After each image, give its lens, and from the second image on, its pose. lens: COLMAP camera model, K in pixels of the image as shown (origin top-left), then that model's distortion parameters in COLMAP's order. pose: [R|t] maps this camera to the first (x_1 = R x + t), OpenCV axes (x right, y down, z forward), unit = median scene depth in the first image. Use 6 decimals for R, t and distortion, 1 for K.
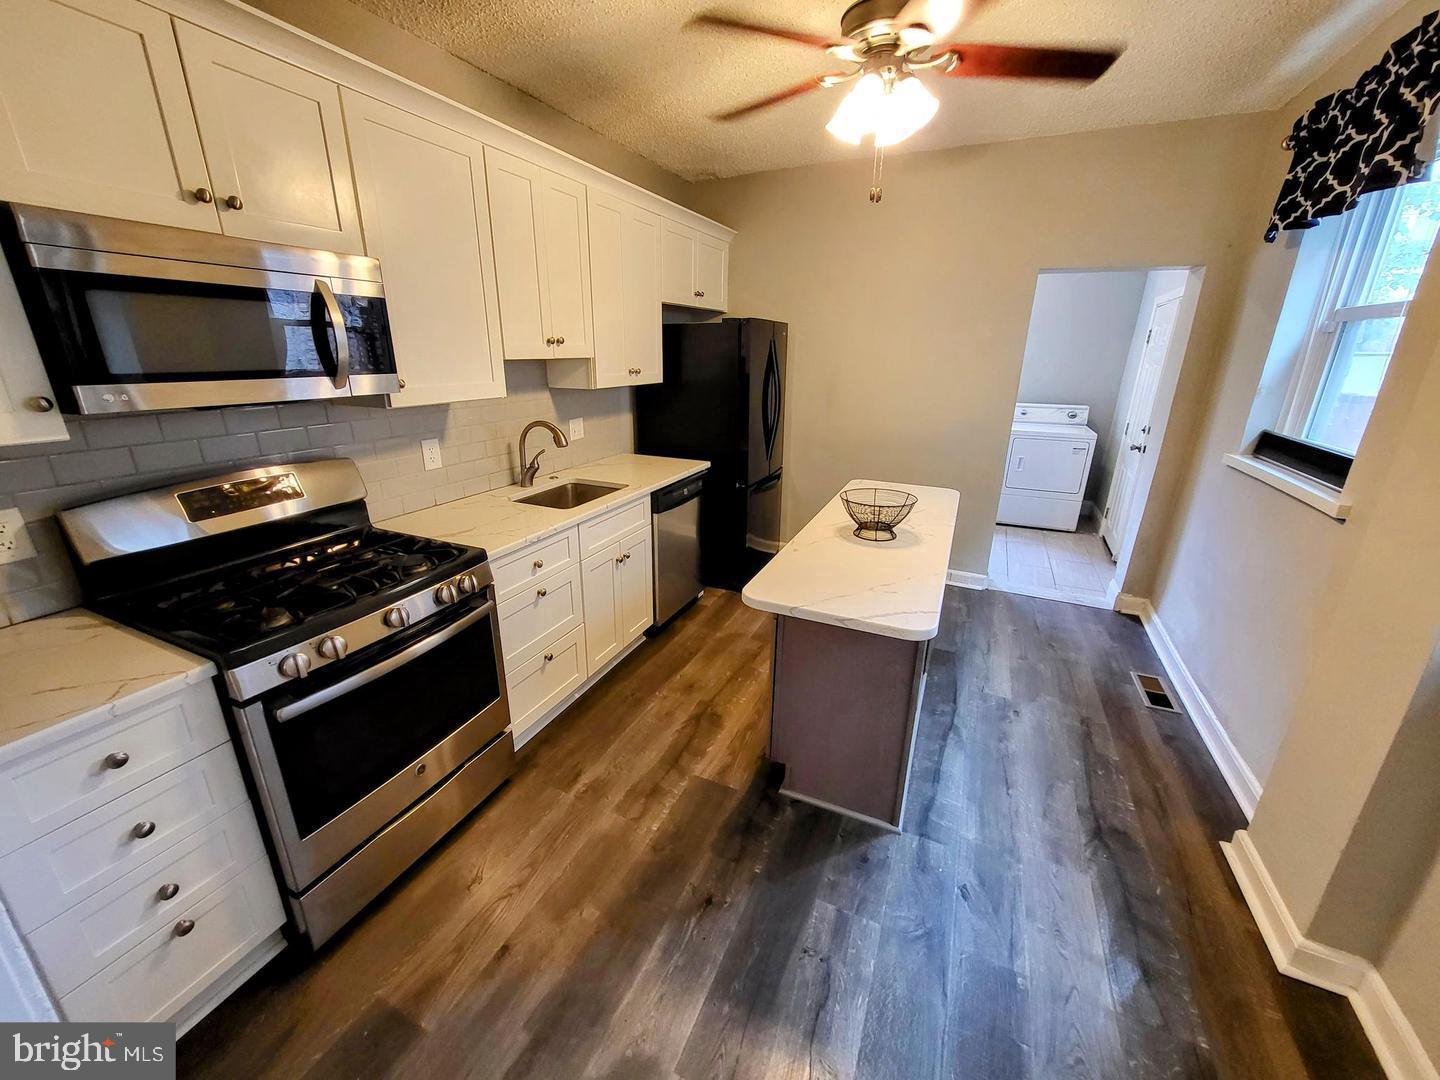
lens RADIAL K [[564.7, 0, 709.9], [0, 564.7, 537.1], [0, 0, 1]] dist [0.001846, -0.000866]
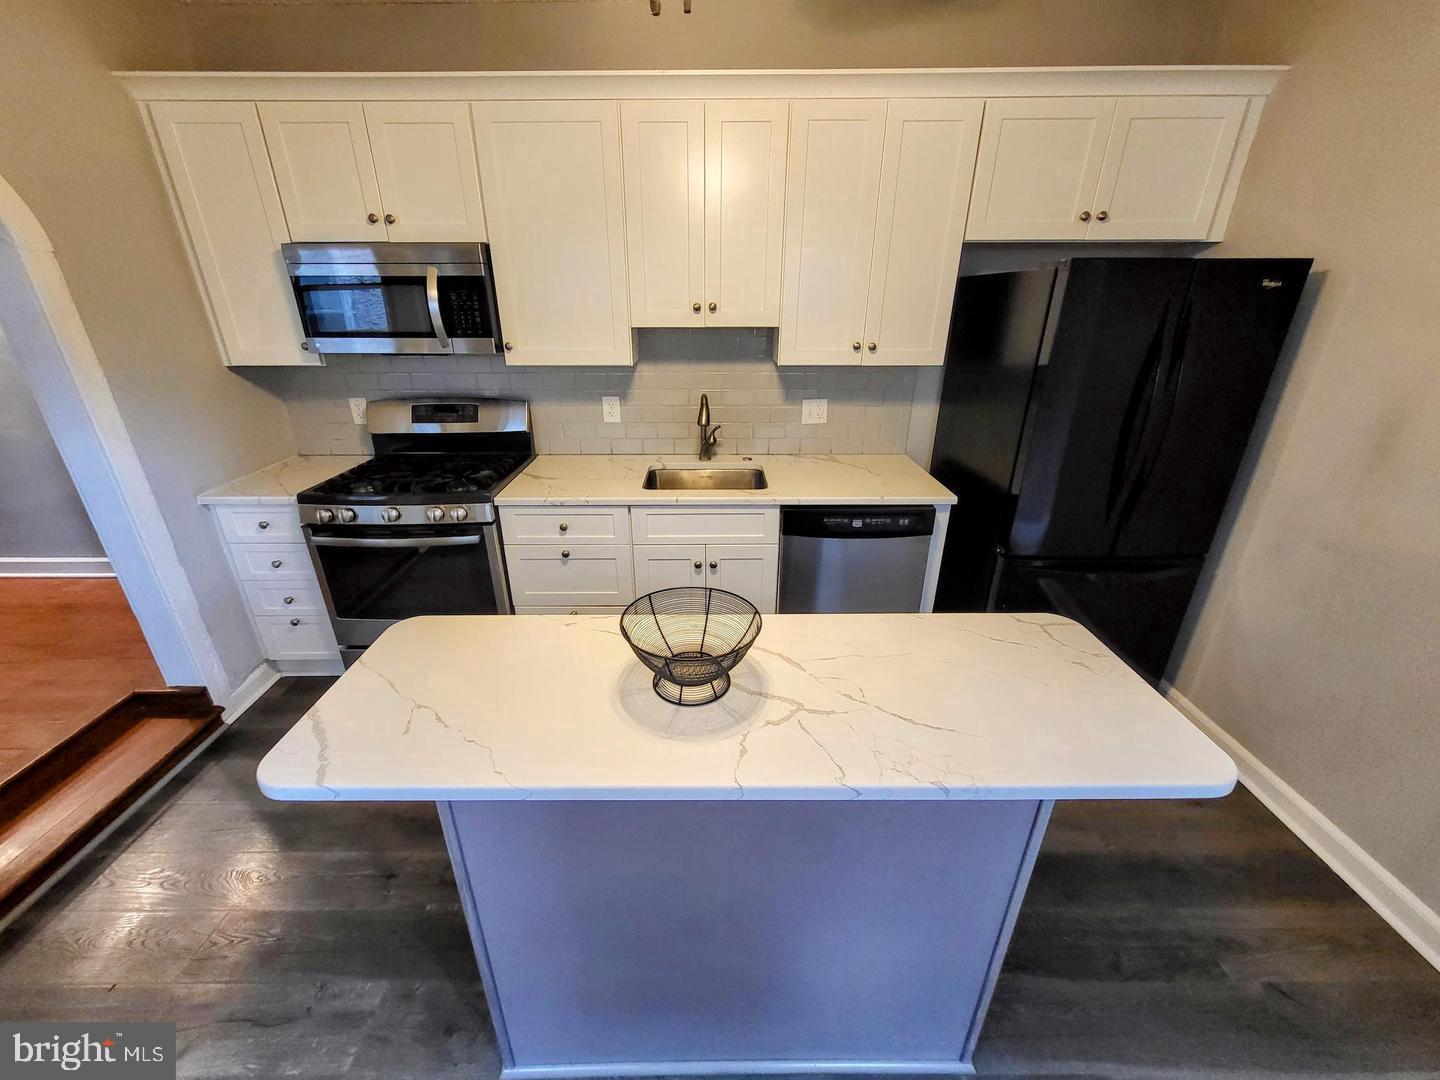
lens RADIAL K [[564.7, 0, 709.9], [0, 564.7, 541.2], [0, 0, 1]] dist [0.001846, -0.000866]
pose [[0.419728, 0.351446, -0.836848, 0.709978], [-0.283071, 0.926694, 0.247201, -0.268653], [0.862380, 0.133130, 0.488444, 0.736823]]
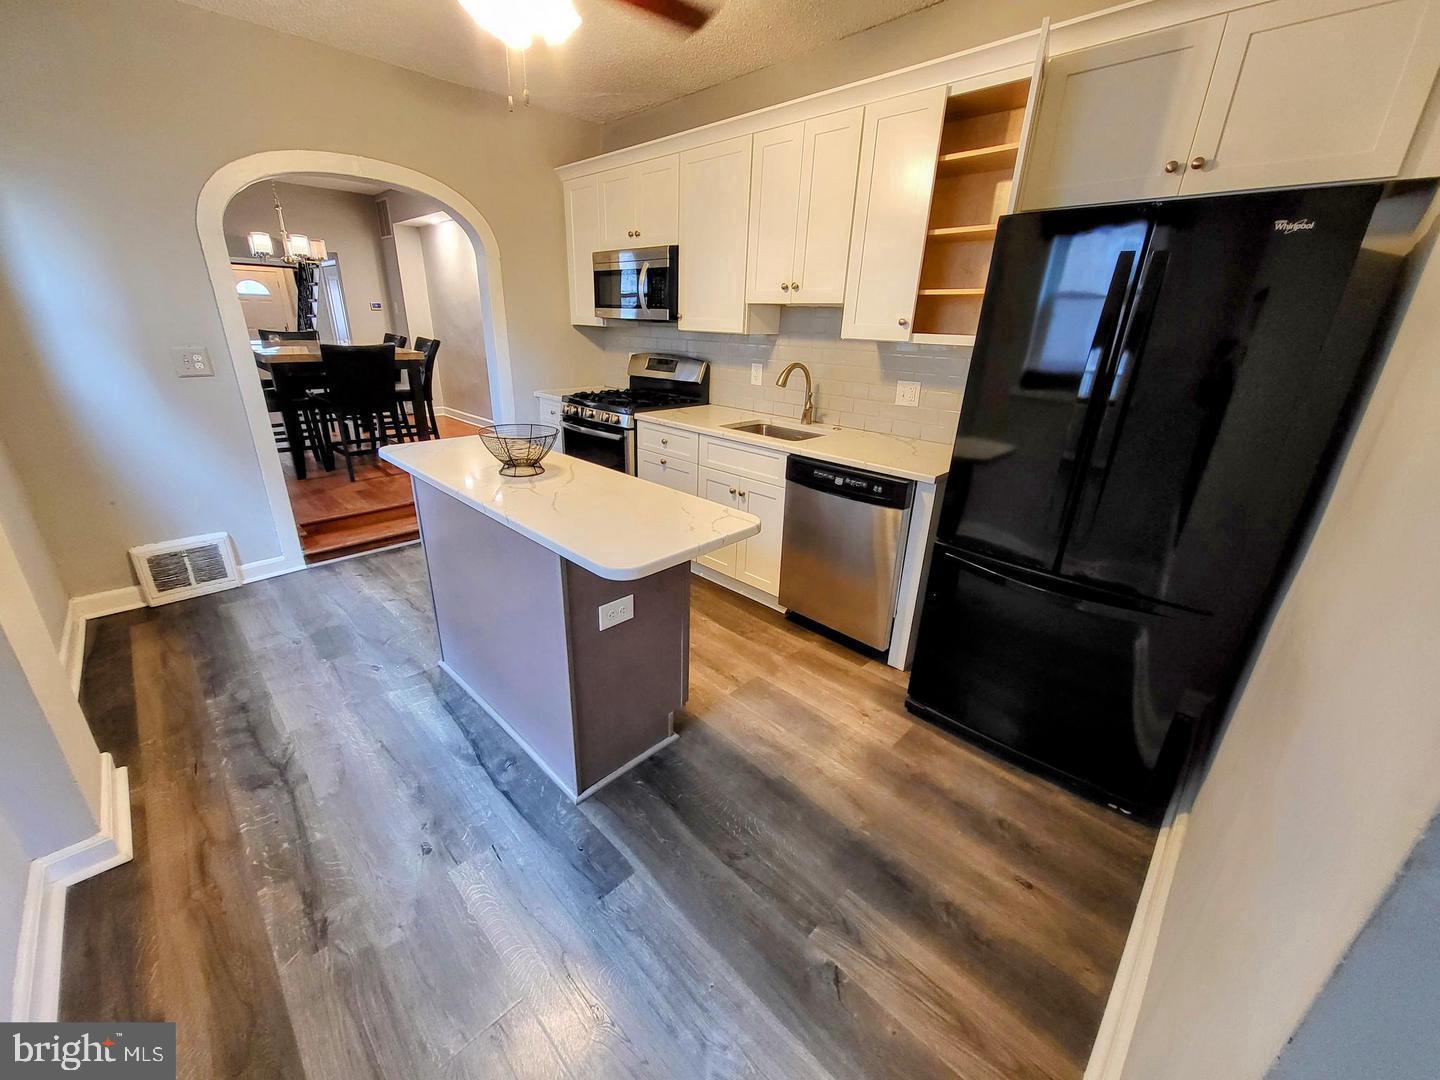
lens RADIAL K [[564.7, 0, 705.7], [0, 564.7, 541.9], [0, 0, 1]] dist [0.001846, -0.000866]
pose [[-0.344834, 0.325595, -0.880385, 1.064788], [-0.330205, 0.835886, 0.438474, -0.423901], [0.878666, 0.441908, -0.180729, 1.502443]]
